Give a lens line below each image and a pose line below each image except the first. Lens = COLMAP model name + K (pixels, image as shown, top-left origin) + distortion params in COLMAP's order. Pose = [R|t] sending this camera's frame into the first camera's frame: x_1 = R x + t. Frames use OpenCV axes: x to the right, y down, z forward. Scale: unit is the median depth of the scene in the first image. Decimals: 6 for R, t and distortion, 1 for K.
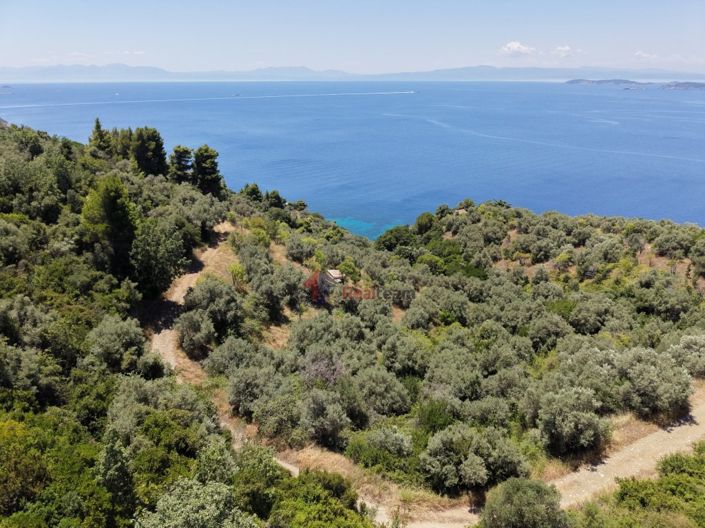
lens RADIAL K [[470.8, 0, 352.5], [0, 470.8, 264.0], [0, 0, 1]] dist [0.026552, -0.031278]
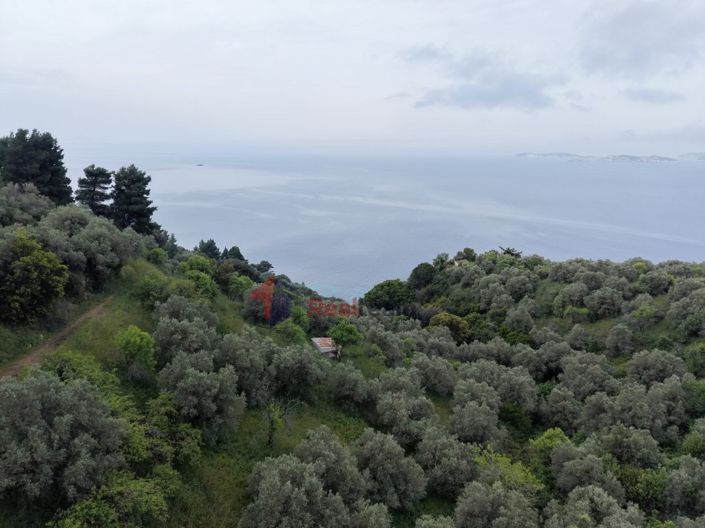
lens RADIAL K [[470.8, 0, 352.5], [0, 470.8, 264.0], [0, 0, 1]] dist [0.026552, -0.031278]
pose [[0.996944, -0.014890, 0.076691, -0.053008], [0.025488, 0.989946, -0.139127, 0.003979], [-0.073848, 0.140656, 0.987300, 0.417445]]
